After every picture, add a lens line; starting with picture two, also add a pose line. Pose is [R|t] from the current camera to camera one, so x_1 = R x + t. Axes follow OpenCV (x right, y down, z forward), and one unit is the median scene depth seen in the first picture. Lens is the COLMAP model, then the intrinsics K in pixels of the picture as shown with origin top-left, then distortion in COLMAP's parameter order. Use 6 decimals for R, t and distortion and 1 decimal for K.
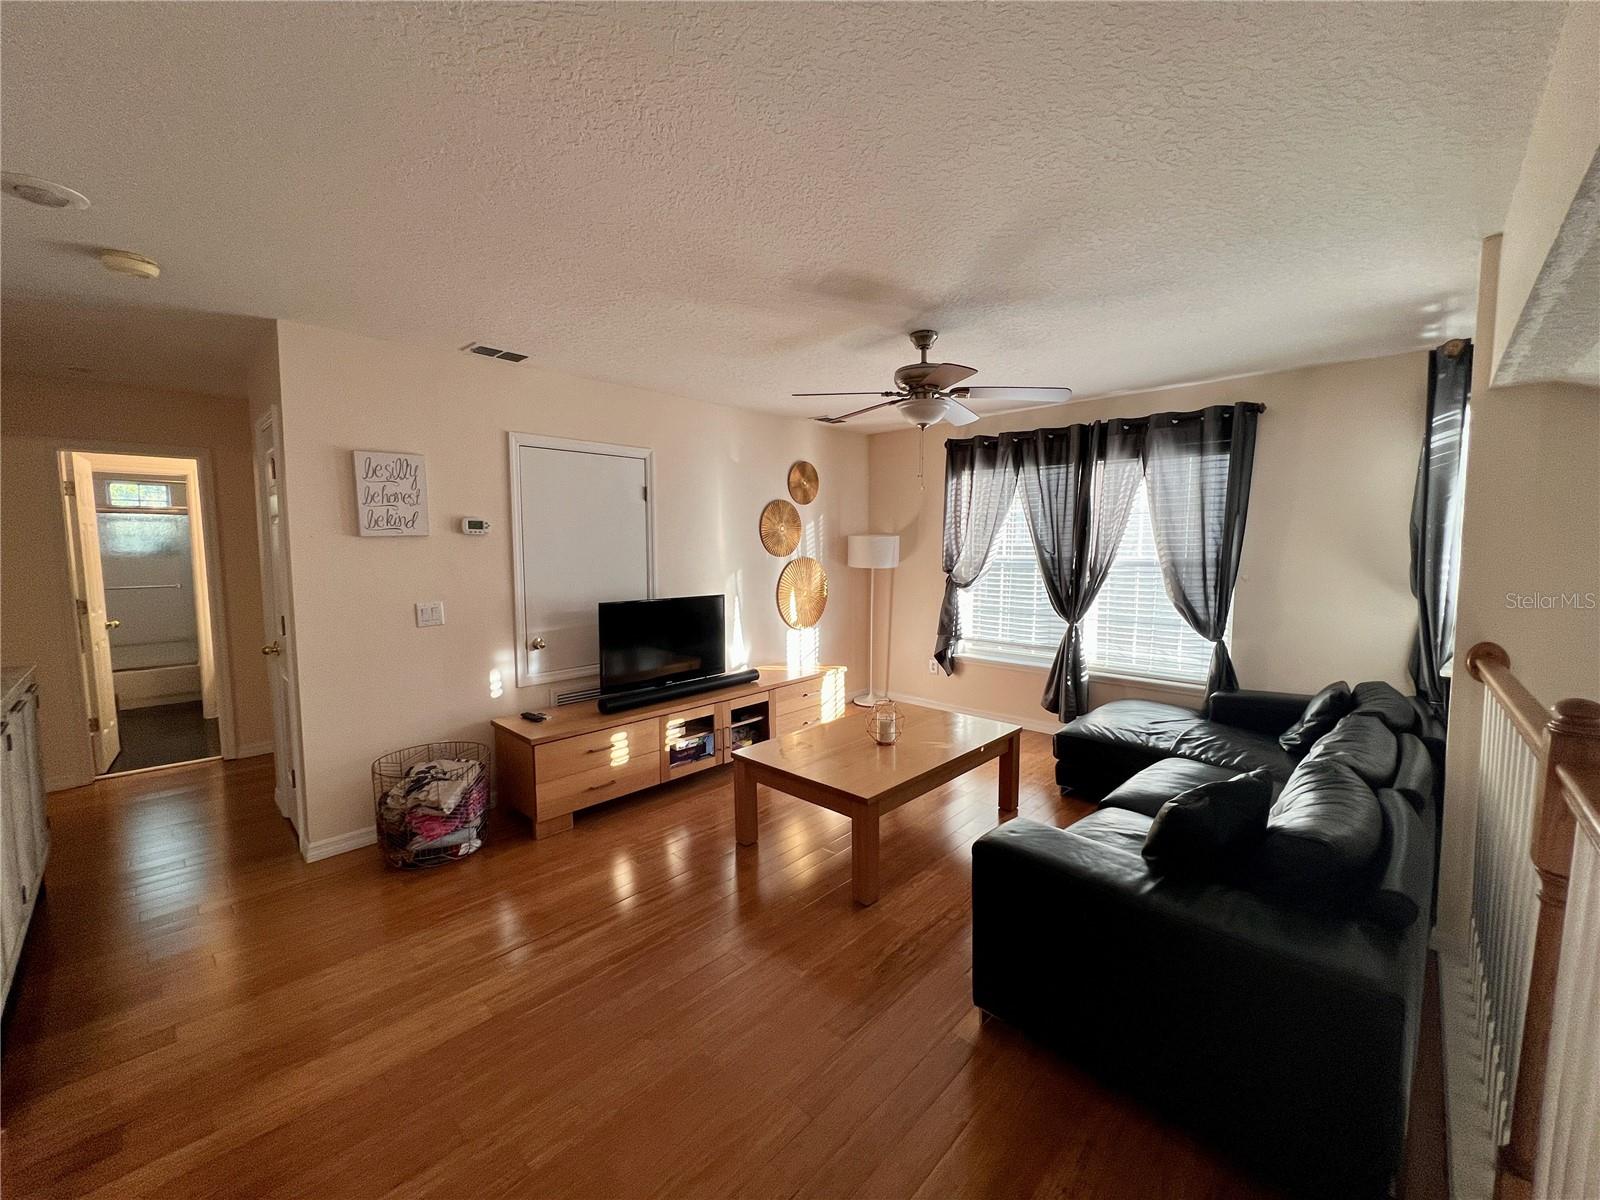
lens RADIAL K [[640.9, 0, 797.2], [0, 640.9, 599.1], [0, 0, 1]] dist [-0.000275, 0.000369]
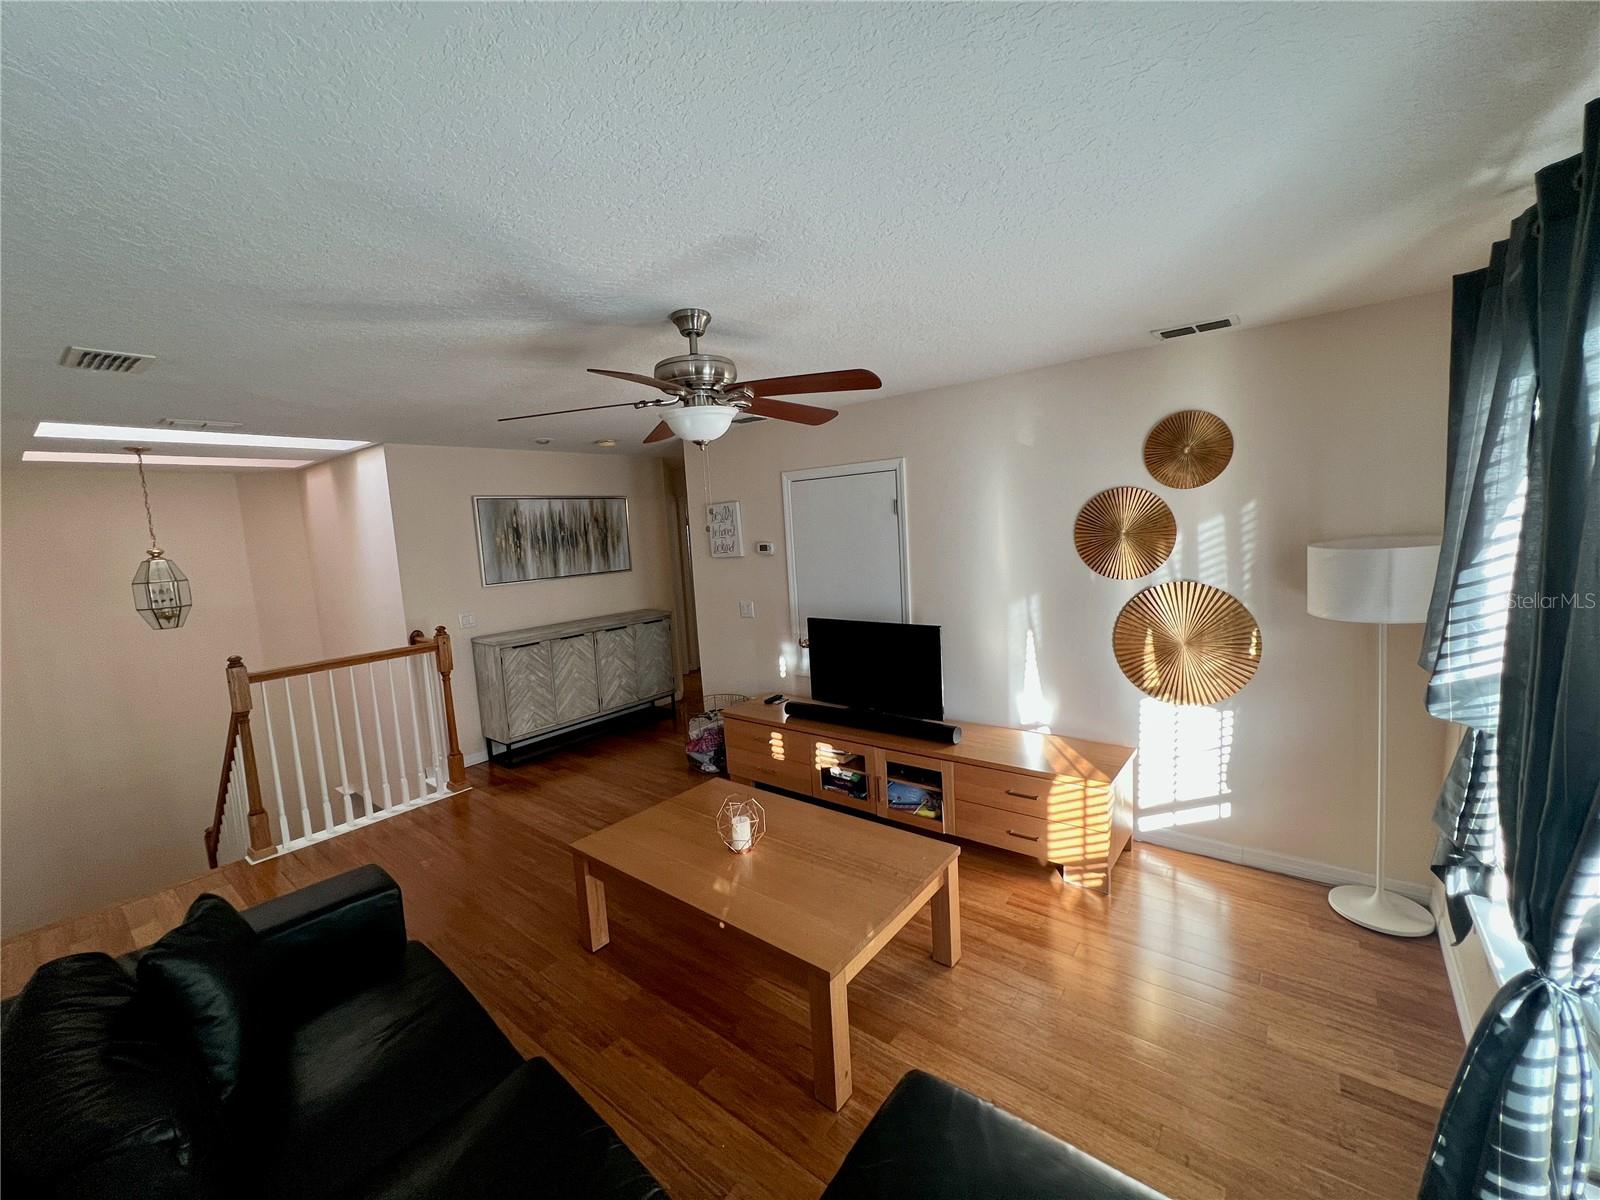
lens RADIAL K [[640.9, 0, 799.0], [0, 640.9, 594.7], [0, 0, 1]] dist [-0.000275, 0.000369]
pose [[0.092899, 0.107921, -0.989810, 0.768598], [-0.029914, 0.993962, 0.105566, -0.146197], [0.995226, 0.019802, 0.095566, 0.855070]]
